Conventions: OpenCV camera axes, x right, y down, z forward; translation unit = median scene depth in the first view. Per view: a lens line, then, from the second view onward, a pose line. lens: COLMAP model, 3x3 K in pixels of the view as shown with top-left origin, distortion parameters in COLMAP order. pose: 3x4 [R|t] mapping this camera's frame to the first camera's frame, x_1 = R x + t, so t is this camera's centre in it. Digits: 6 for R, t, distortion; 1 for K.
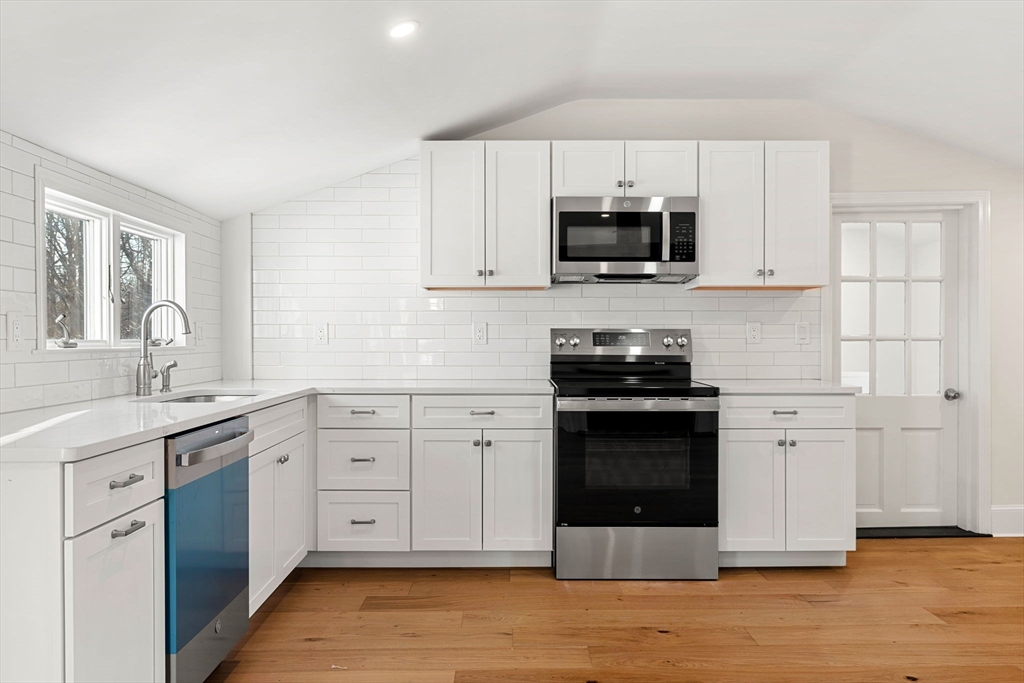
lens RADIAL K [[769.0, 0, 509.2], [0, 769.0, 335.4], [0, 0, 1]] dist [0.002042, 0.003945]
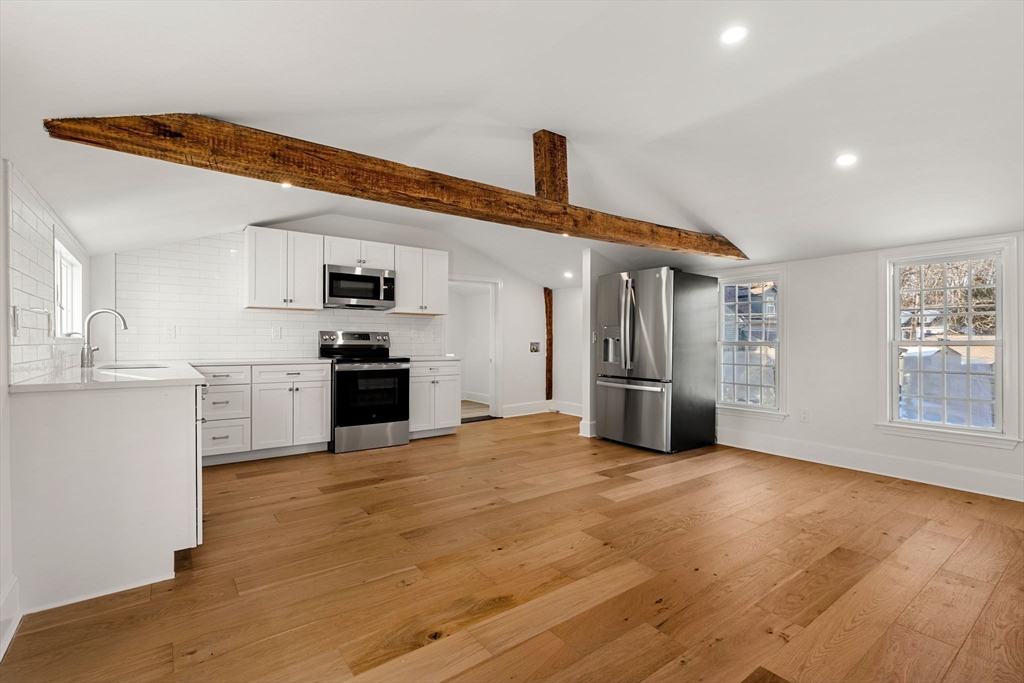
lens RADIAL K [[470.8, 0, 506.8], [0, 470.8, 337.0], [0, 0, 1]] dist [-0.006996, 0.003062]
pose [[0.806264, 0.010368, 0.591466, -0.285361], [-0.010351, 0.999941, -0.003417, 0.006545], [-0.591466, -0.003367, 0.806323, -0.253214]]
